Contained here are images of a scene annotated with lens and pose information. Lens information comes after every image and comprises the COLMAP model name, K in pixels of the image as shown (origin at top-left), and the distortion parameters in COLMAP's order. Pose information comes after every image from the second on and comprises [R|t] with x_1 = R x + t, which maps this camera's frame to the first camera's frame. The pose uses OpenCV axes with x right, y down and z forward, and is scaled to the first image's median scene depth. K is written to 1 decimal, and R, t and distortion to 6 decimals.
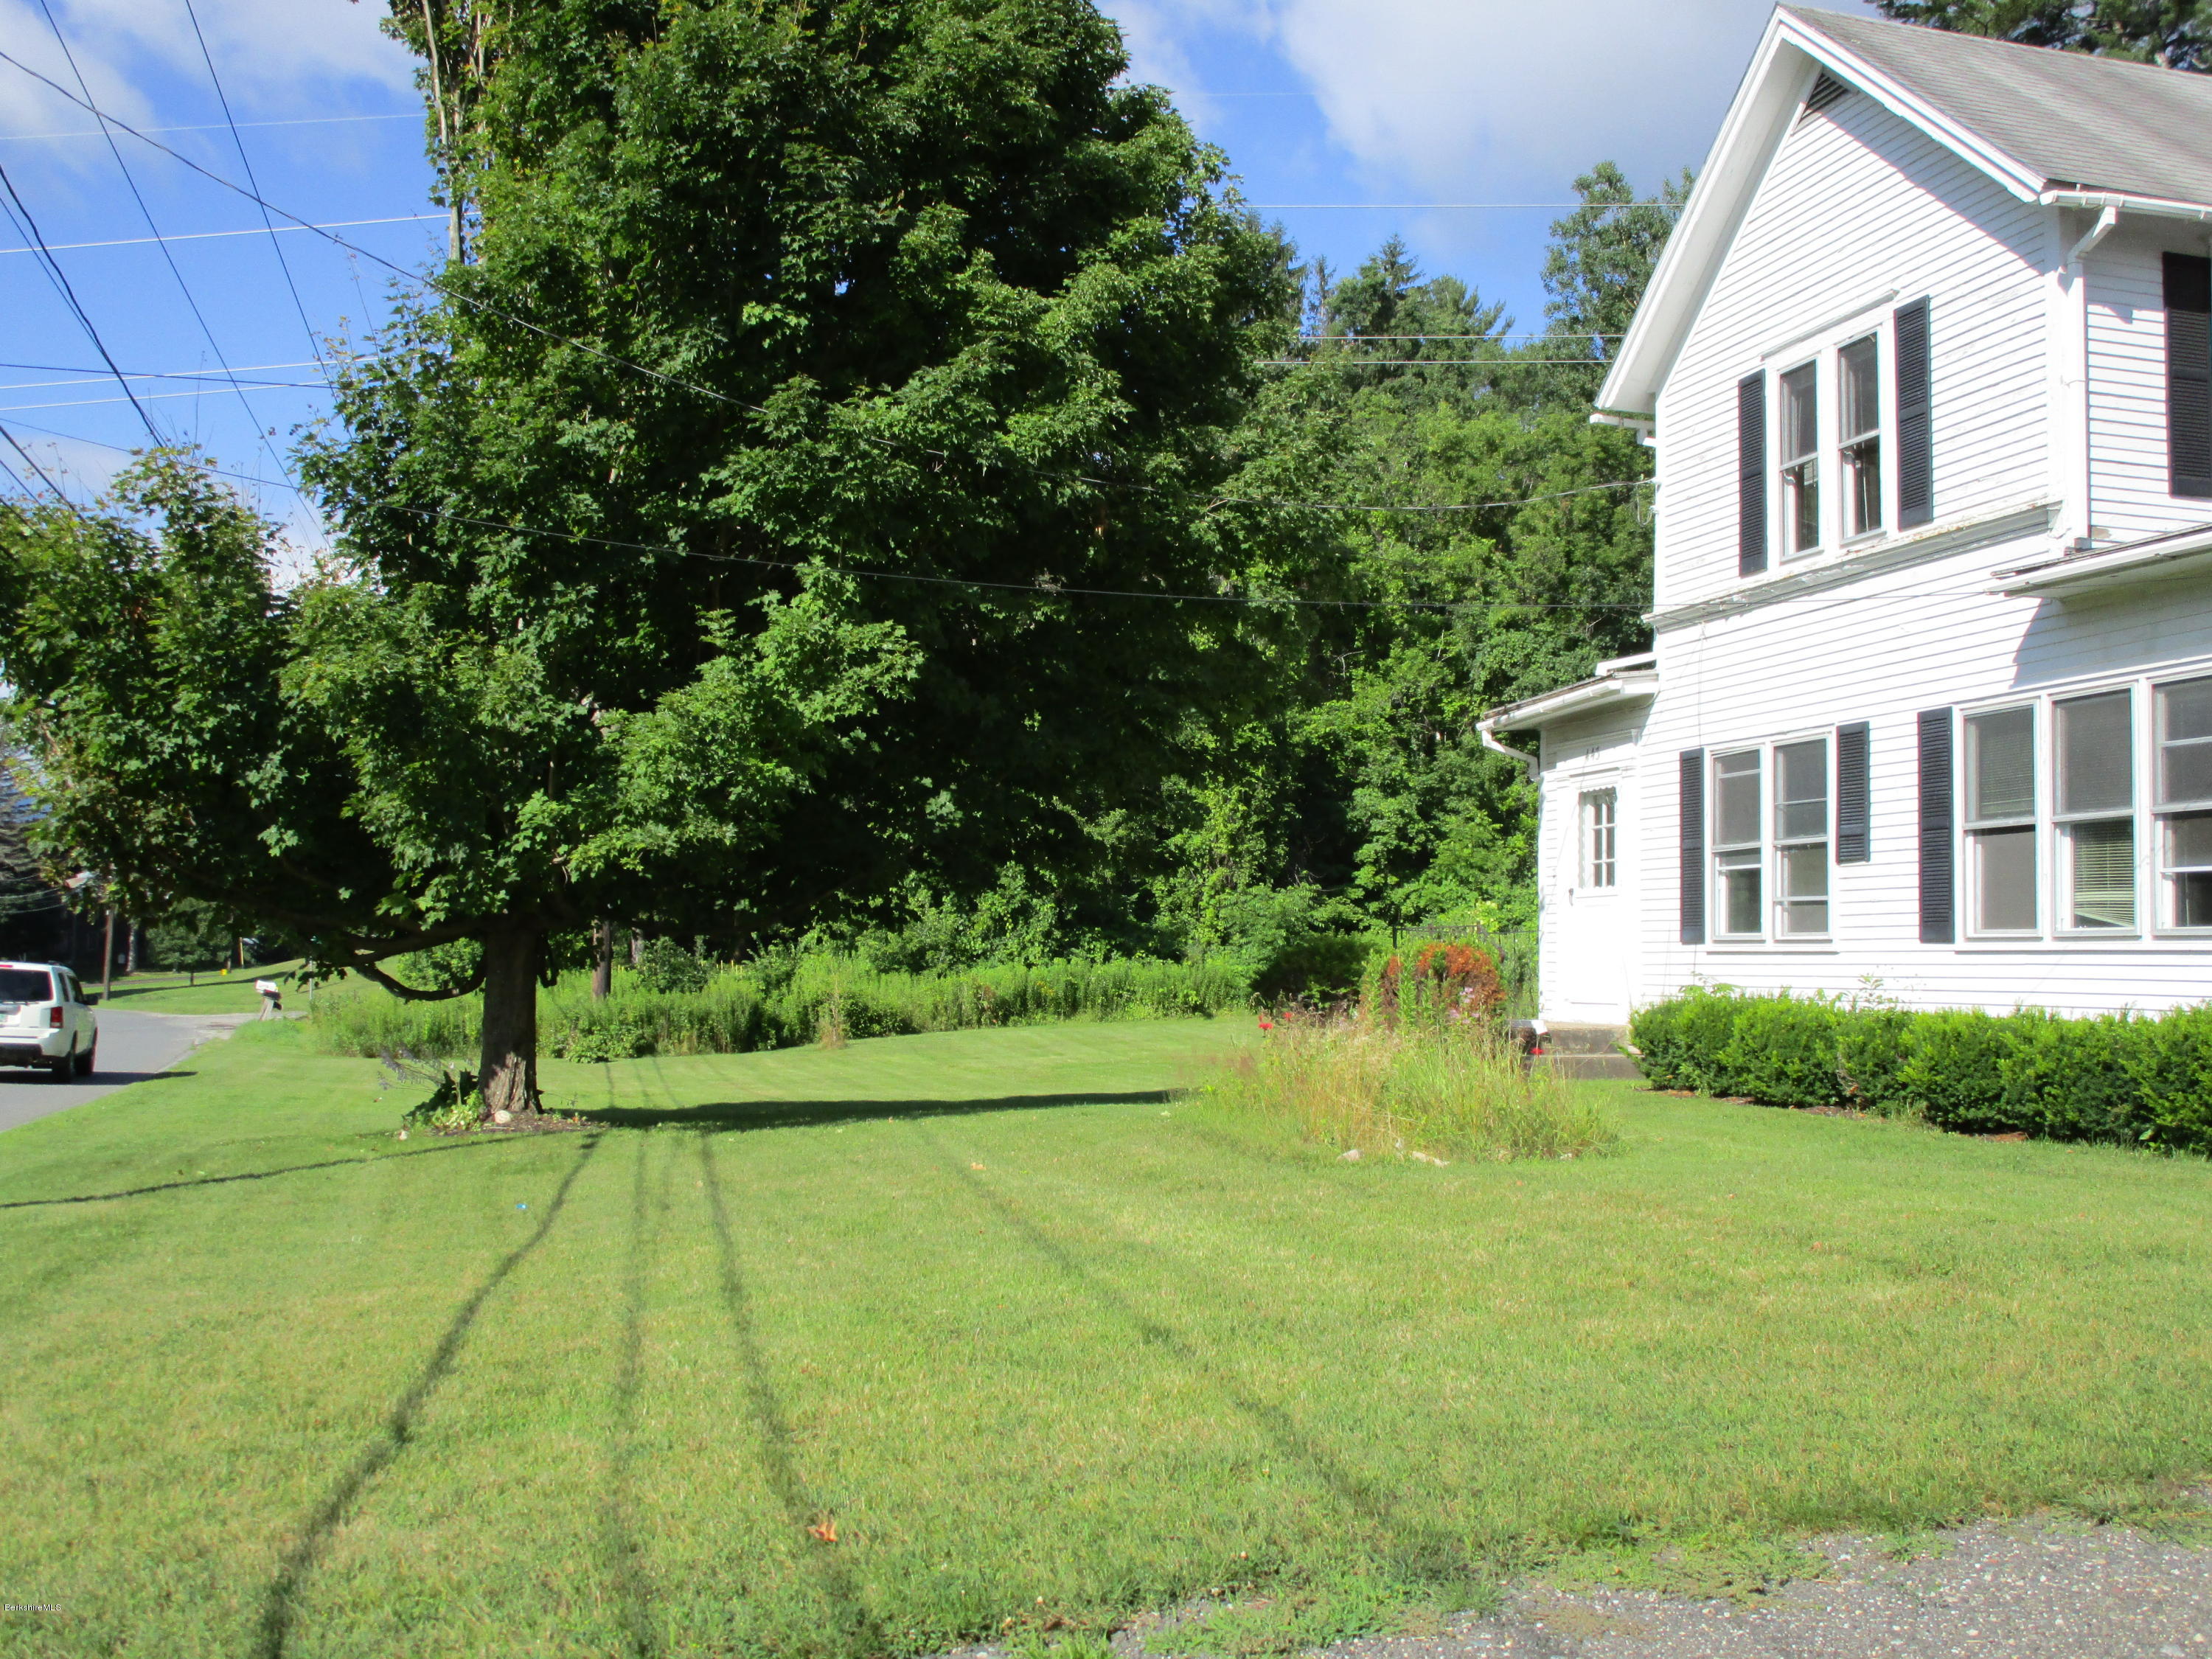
lens RADIAL K [[2092.6, 0, 1079.5], [0, 2092.6, 838.2], [0, 0, 1]] dist [-0.046522, 0.007819]
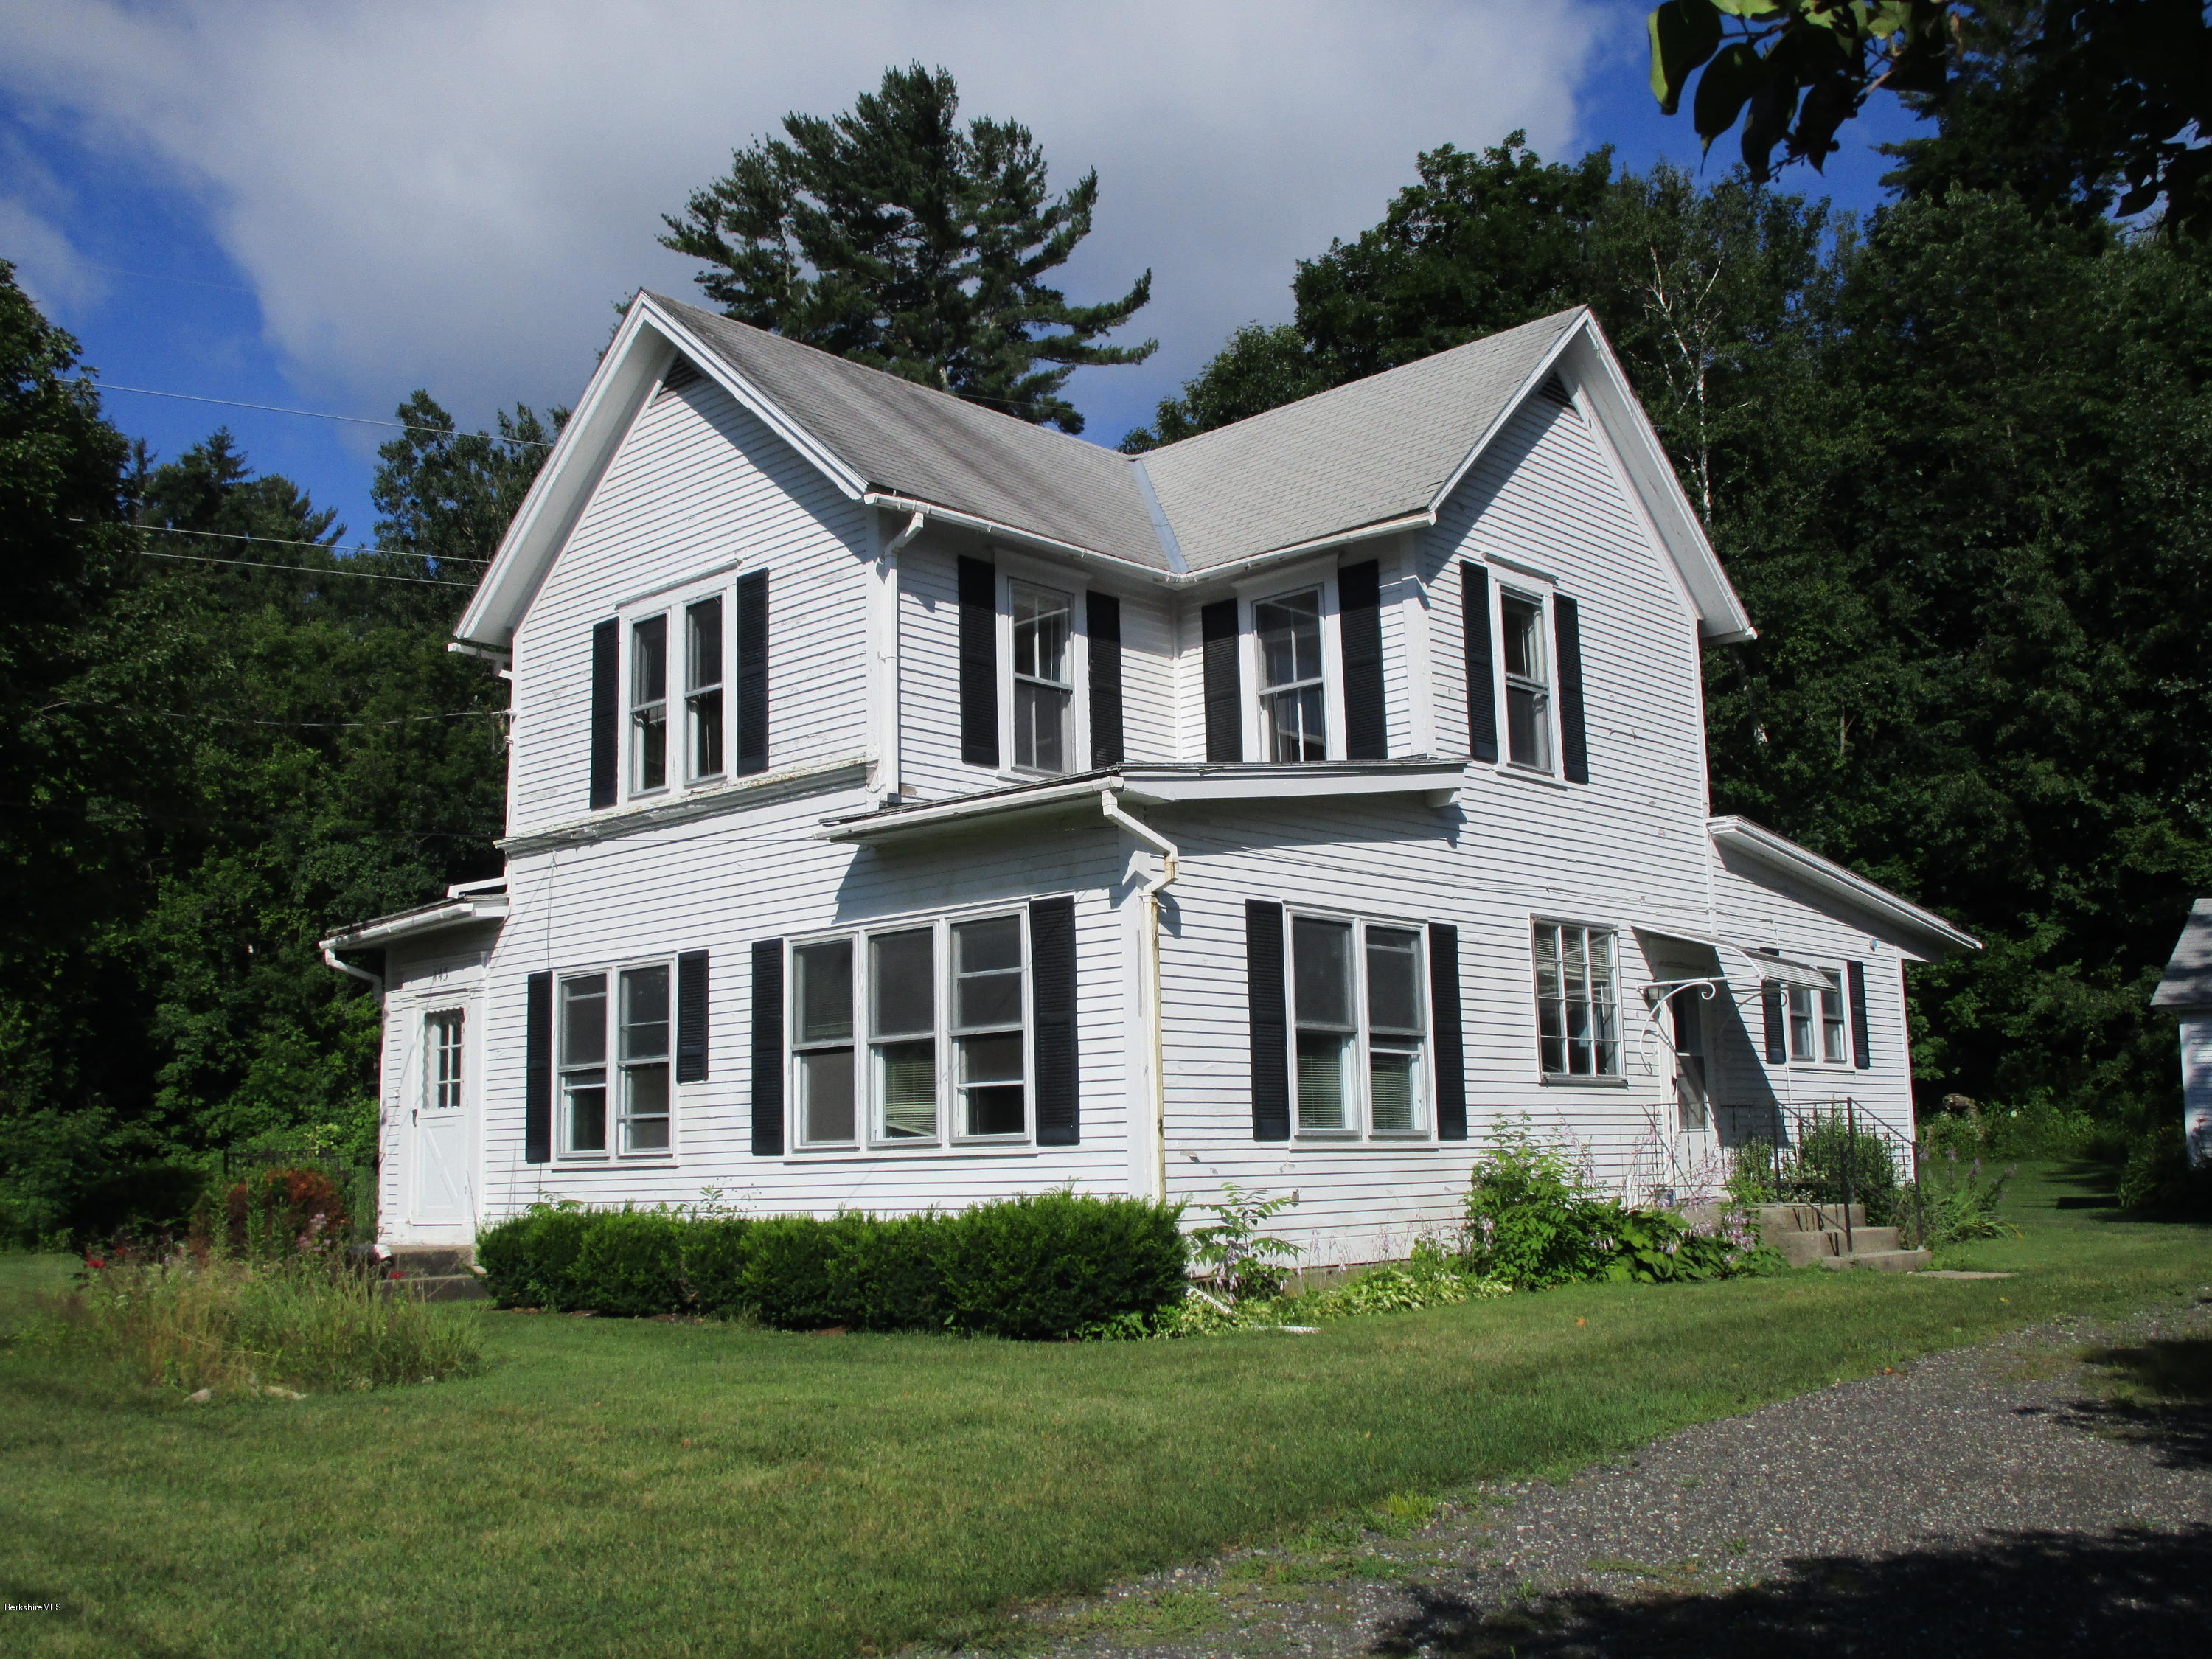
lens RADIAL K [[2092.6, 0, 1079.5], [0, 2092.6, 838.2], [0, 0, 1]] dist [-0.046522, 0.007819]
pose [[0.850737, 0.048830, 0.523318, -0.026716], [0.005609, 0.994775, -0.101940, -0.002128], [-0.525561, 0.089660, 0.846018, -0.024920]]
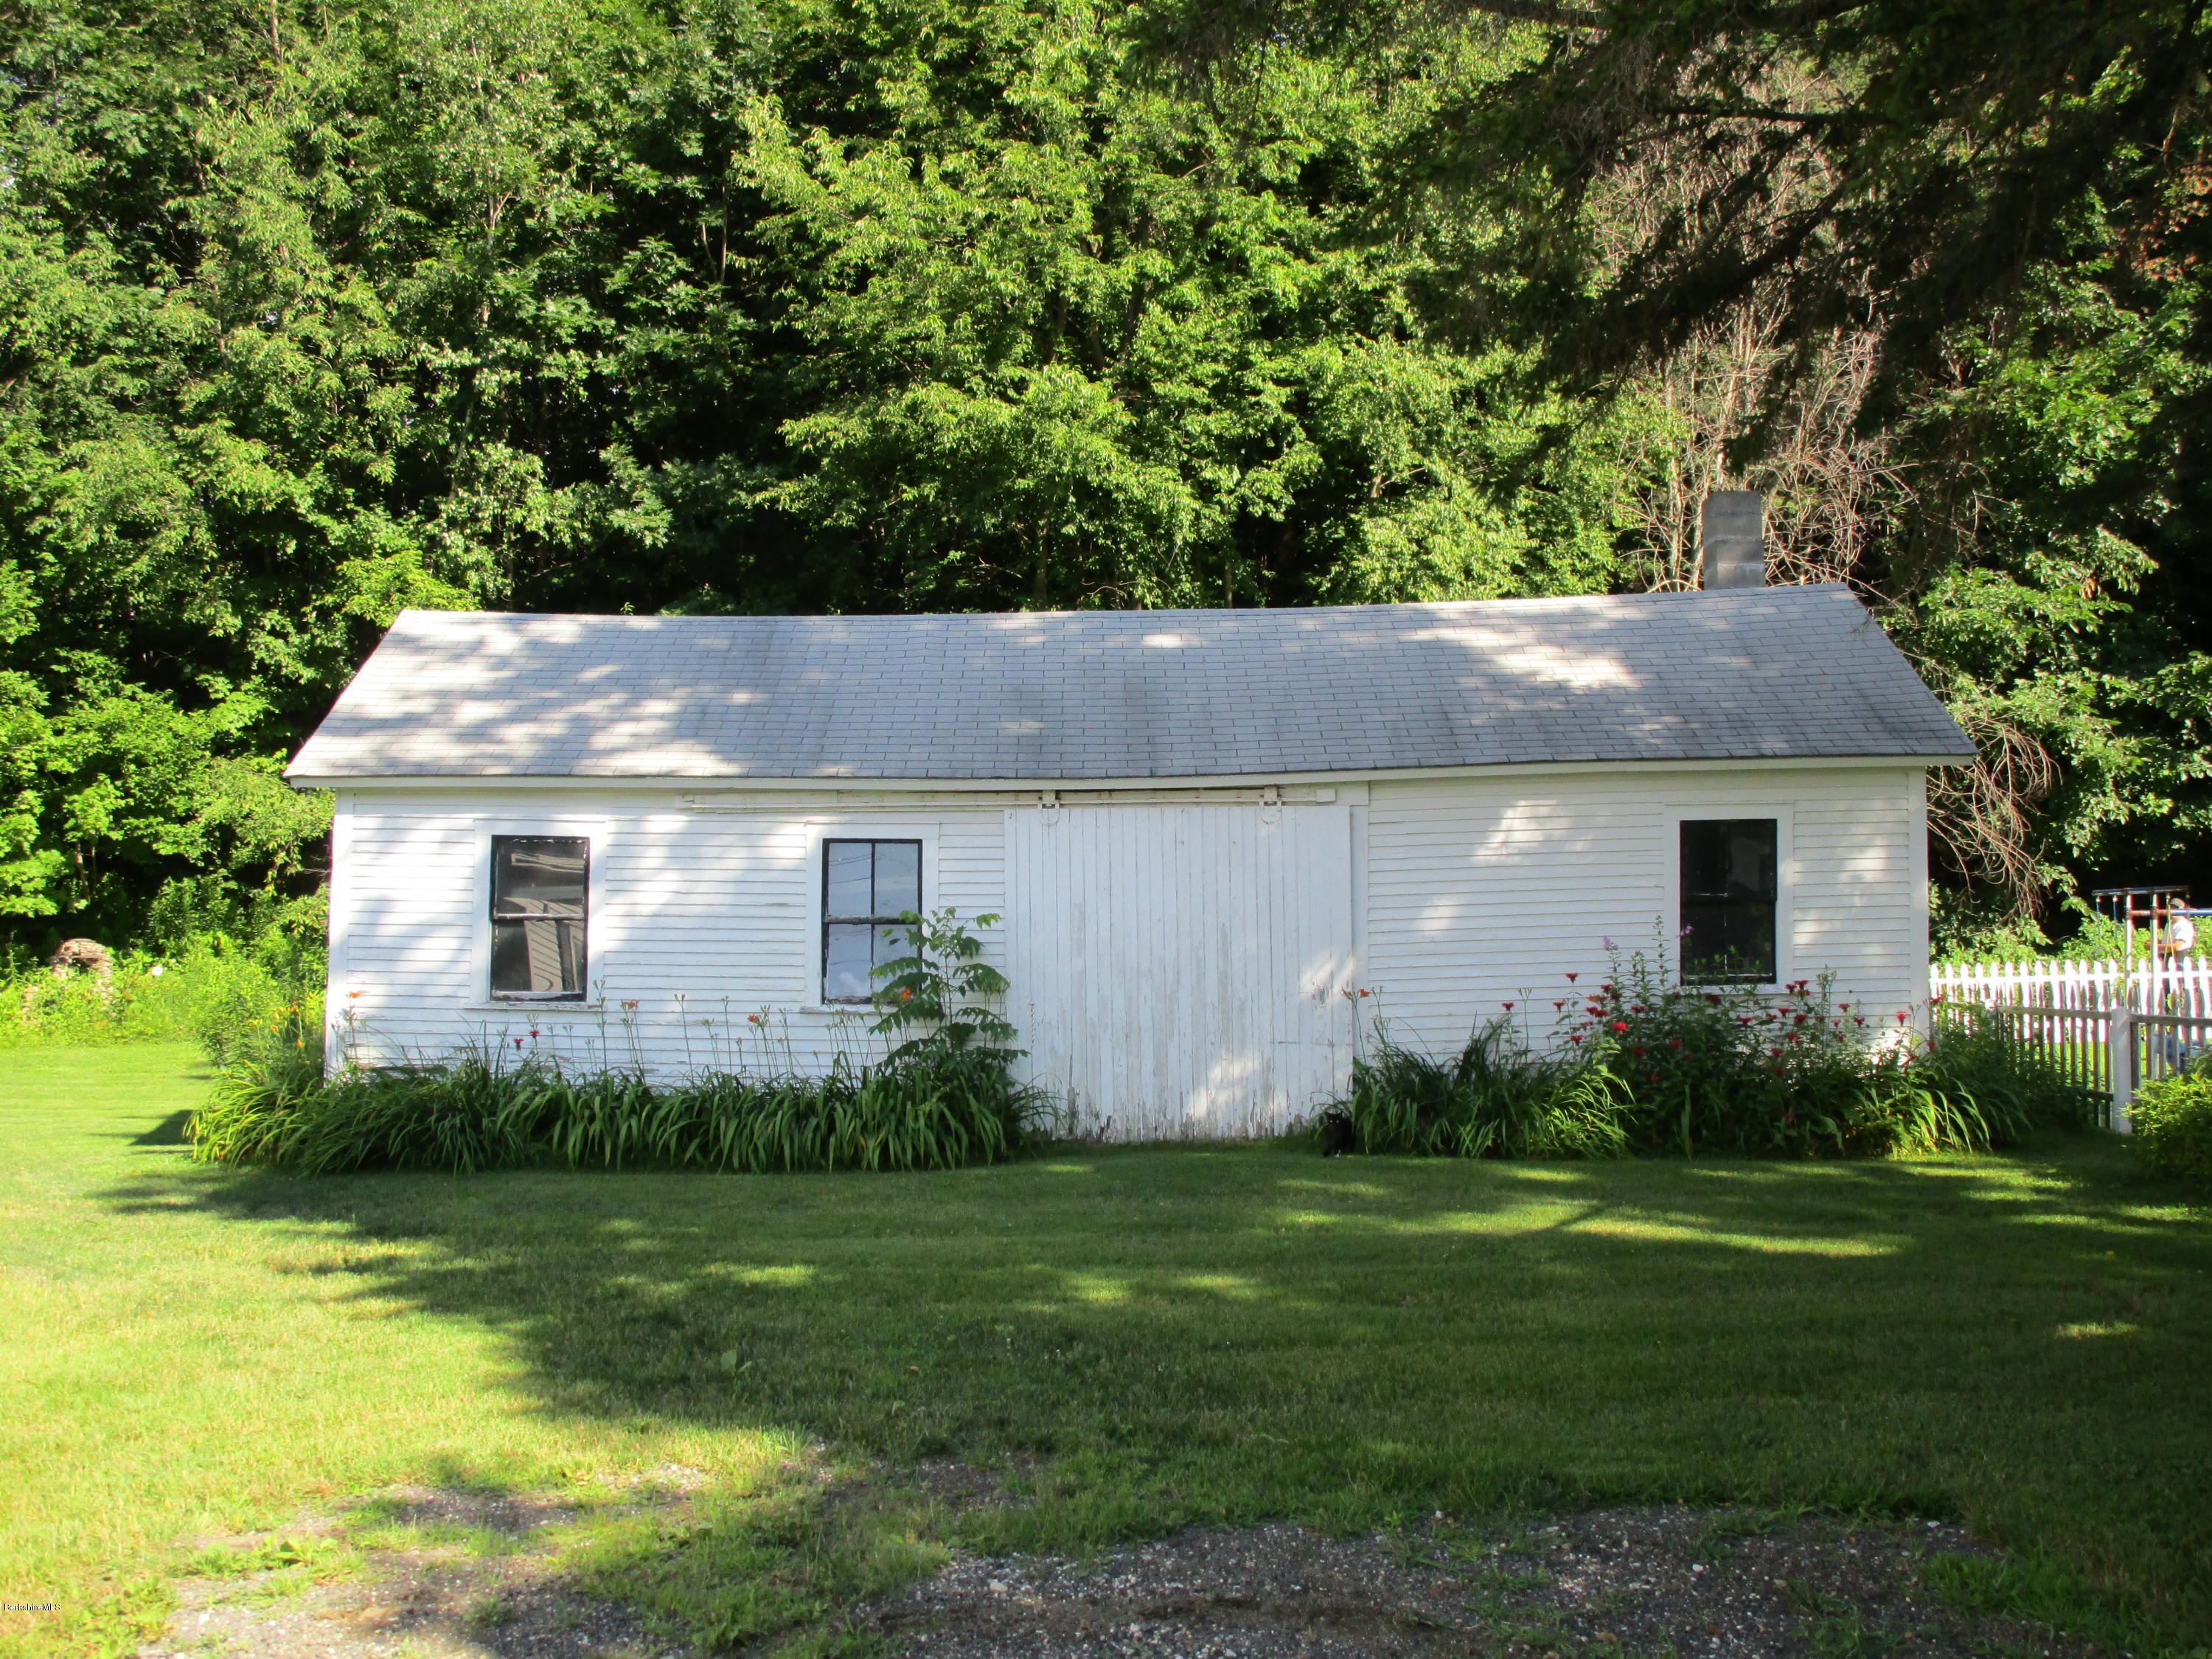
lens RADIAL K [[2025.2, 0, 993.8], [0, 2025.2, 772.5], [0, 0, 1]] dist [0.000101, 0.000848]
pose [[0.287366, 0.077602, 0.954672, 0.954151], [-0.029979, 0.996953, -0.072015, 0.020121], [-0.957352, -0.007925, 0.288817, 0.450888]]
